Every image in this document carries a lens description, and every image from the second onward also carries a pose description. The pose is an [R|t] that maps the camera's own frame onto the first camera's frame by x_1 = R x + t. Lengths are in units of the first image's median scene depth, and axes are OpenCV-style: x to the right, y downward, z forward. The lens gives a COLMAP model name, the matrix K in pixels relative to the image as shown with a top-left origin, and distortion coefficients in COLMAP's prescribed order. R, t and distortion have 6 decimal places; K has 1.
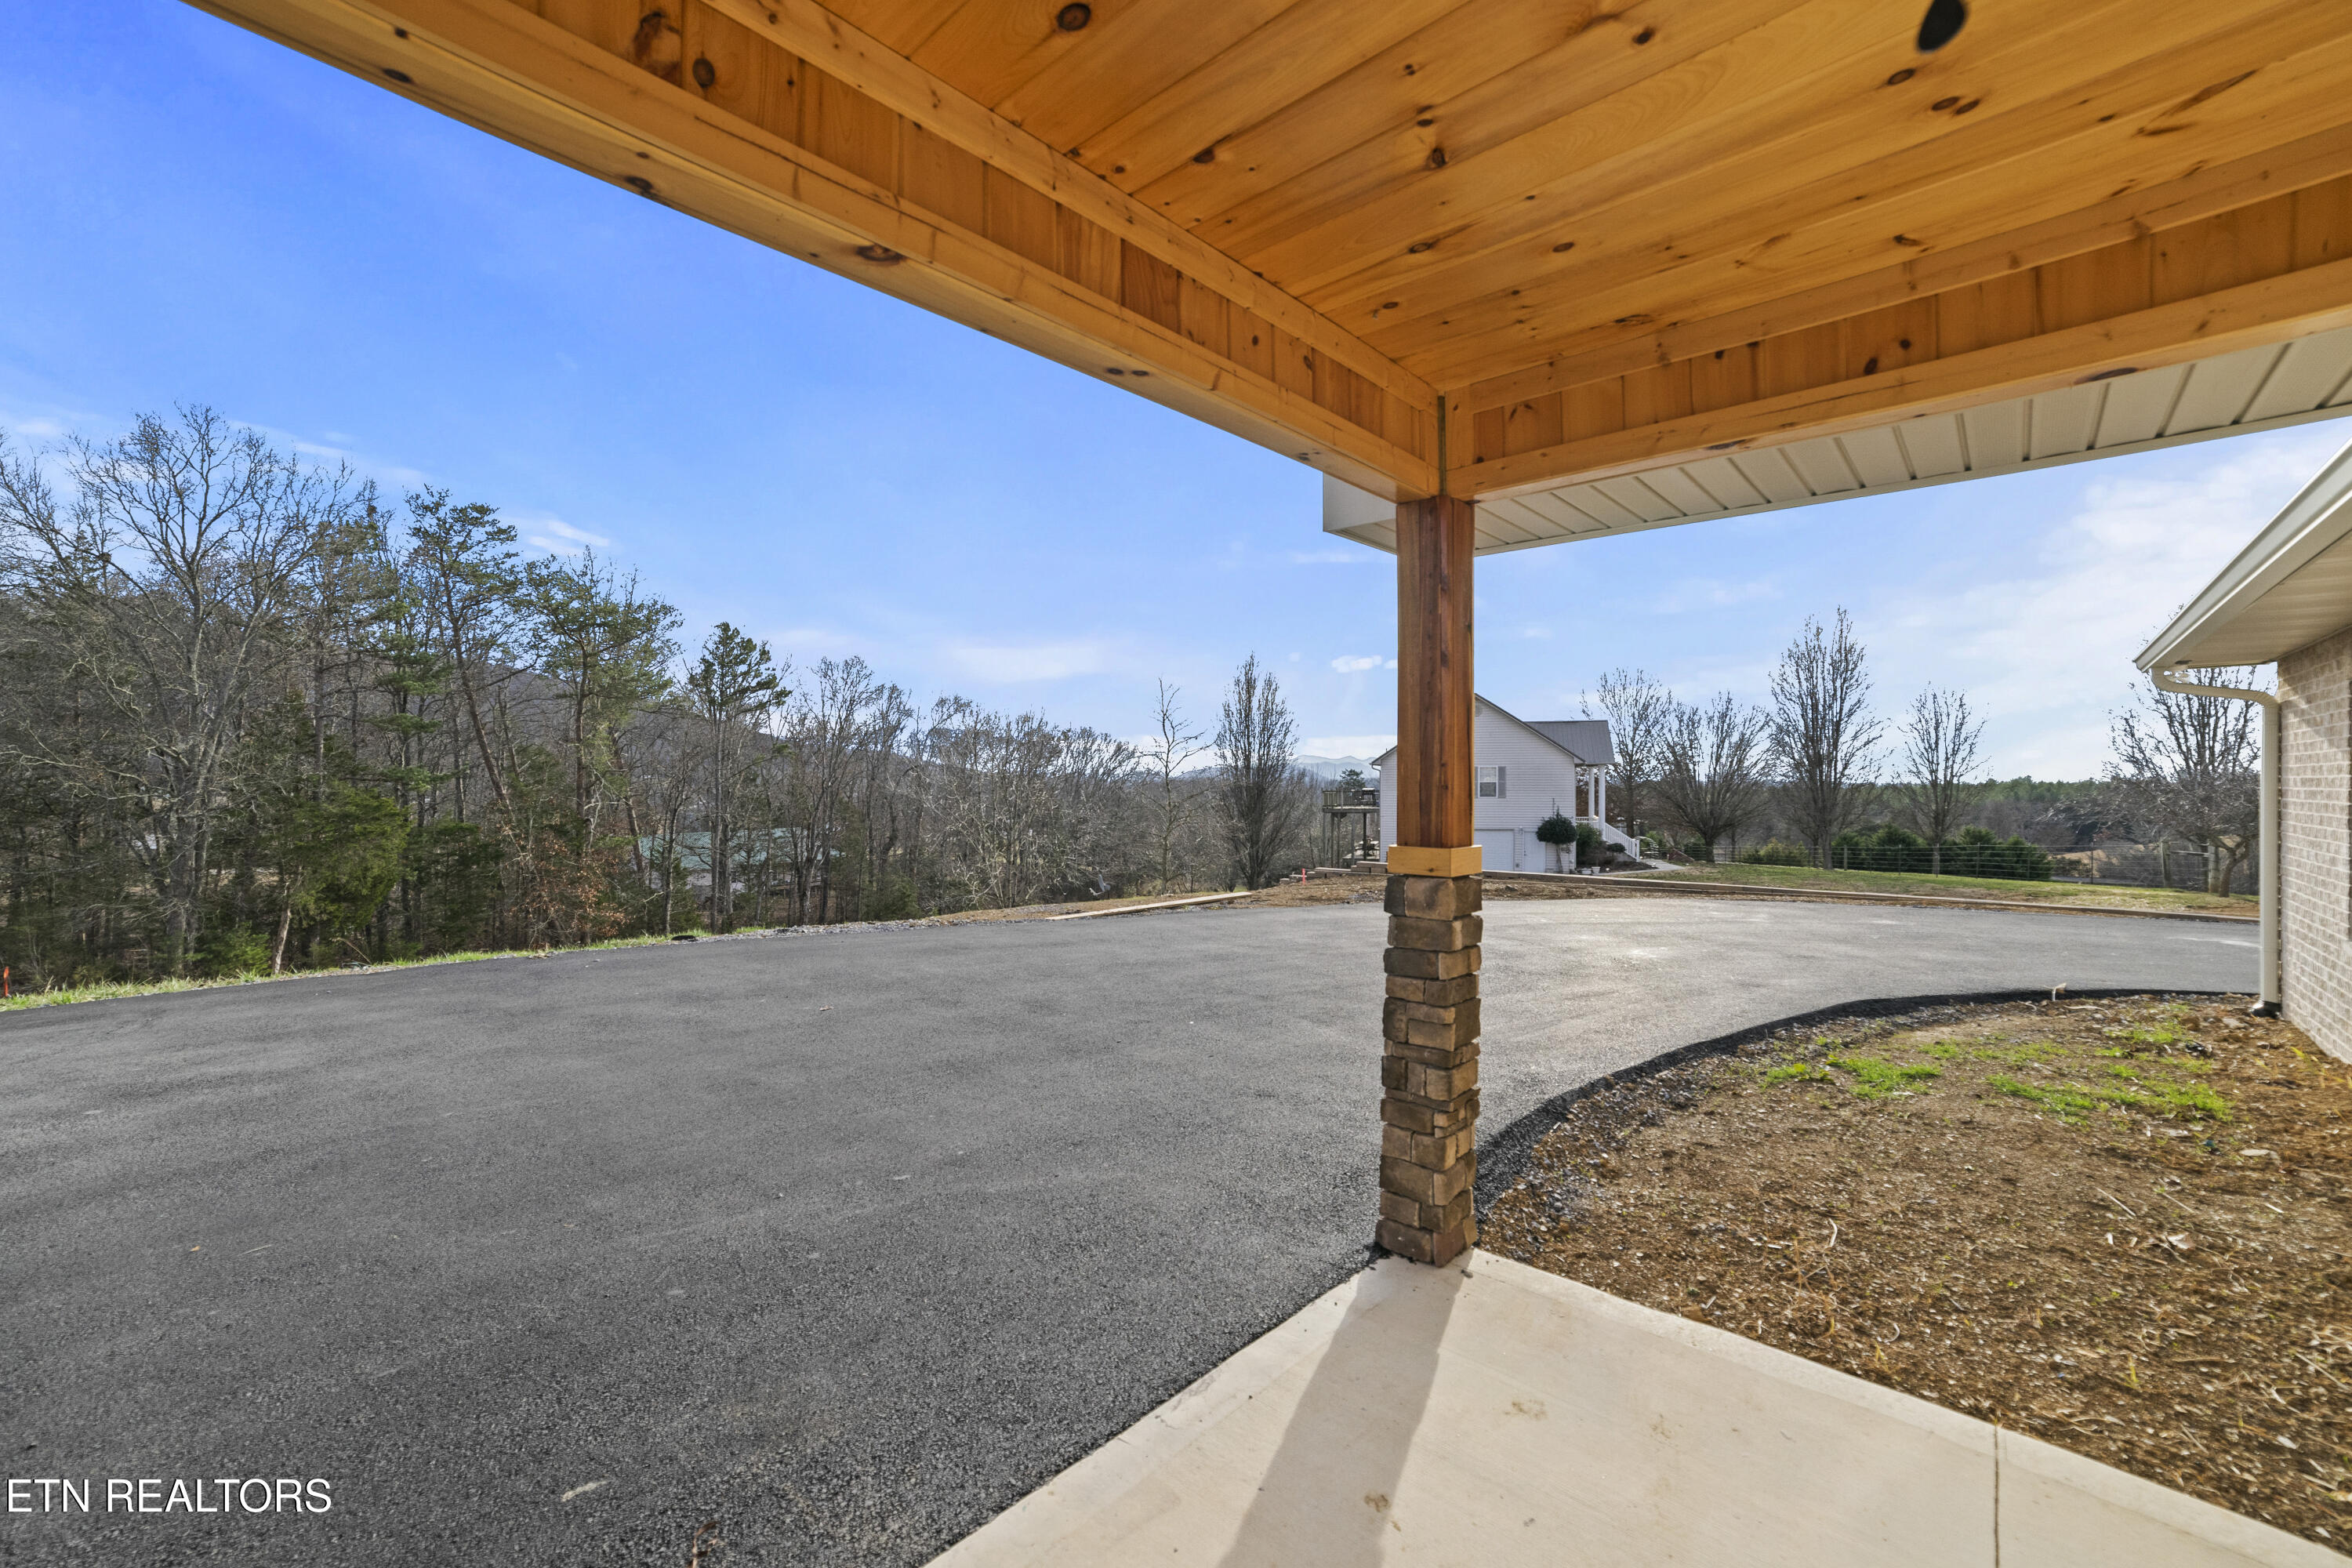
lens RADIAL K [[939.6, 0, 1176.0], [0, 939.6, 784.0], [0, 0, 1]] dist [-0.000207, 0.000202]
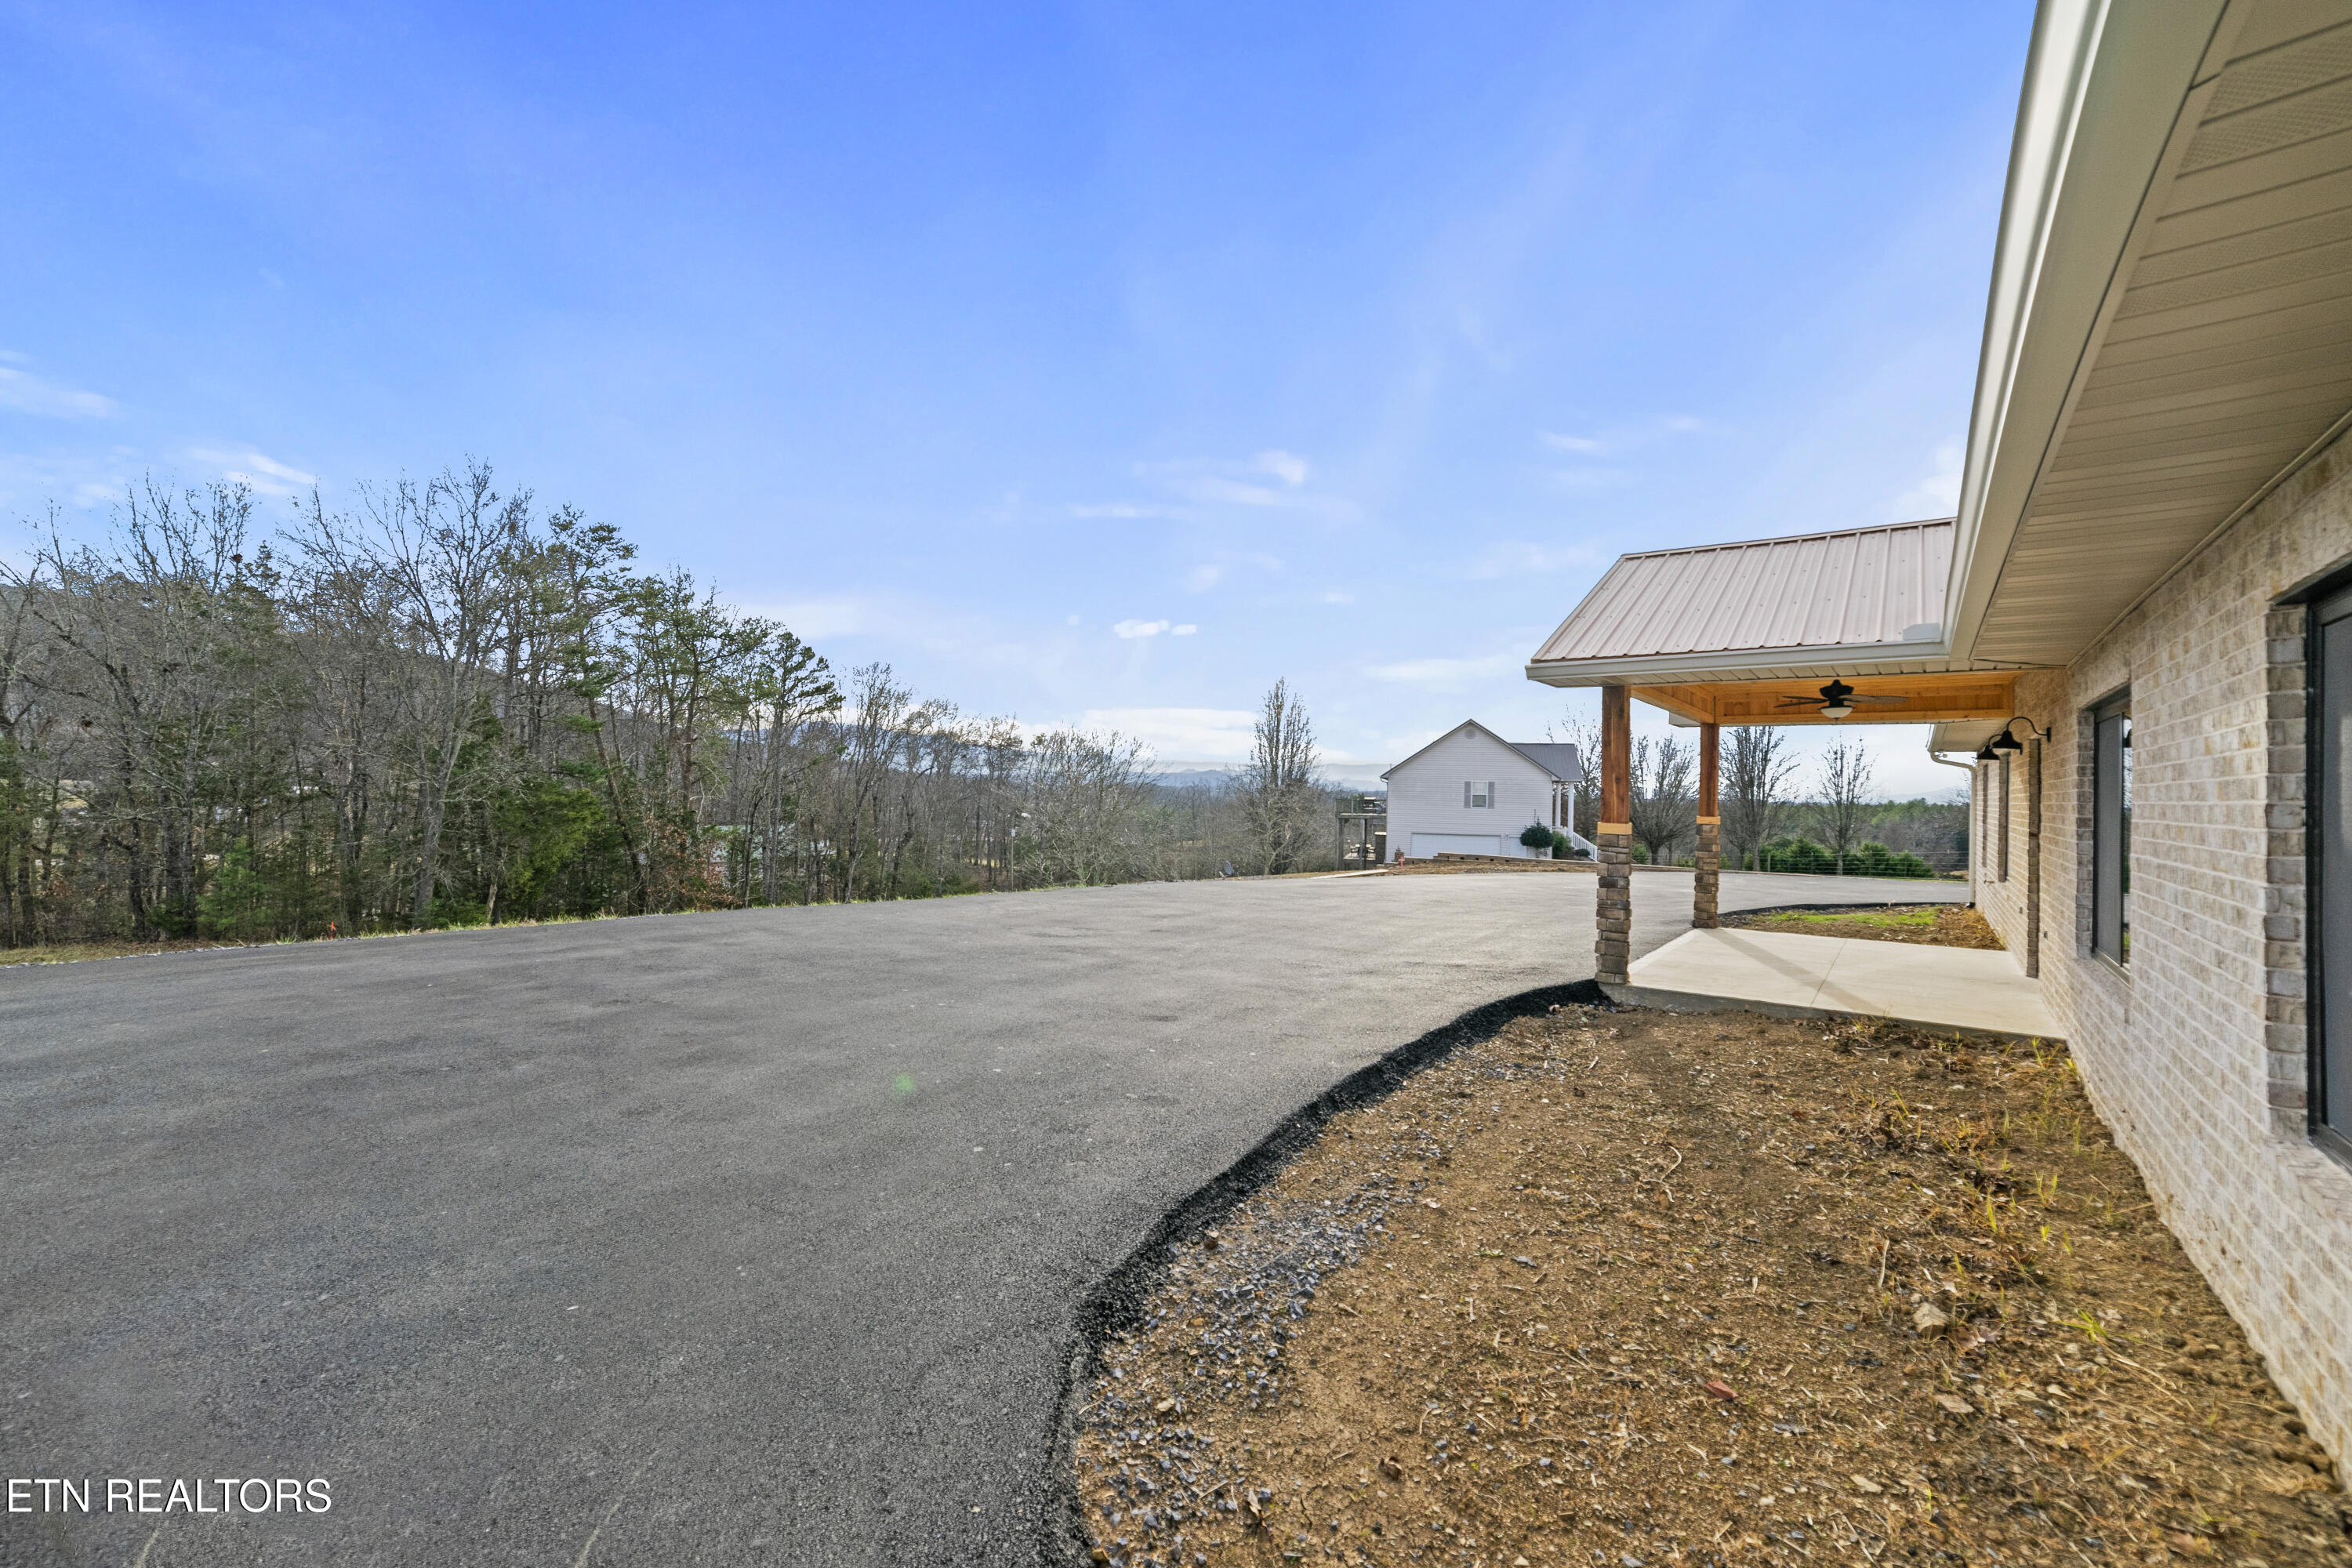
lens RADIAL K [[995.4, 0, 1176.0], [0, 995.4, 784.0], [0, 0, 1]] dist [-0.000201, -0.000005]
pose [[0.995693, 0.021219, 0.090251, -0.154355], [-0.020758, 0.999766, -0.006051, 0.000107], [-0.090358, 0.004152, 0.995901, -0.192814]]
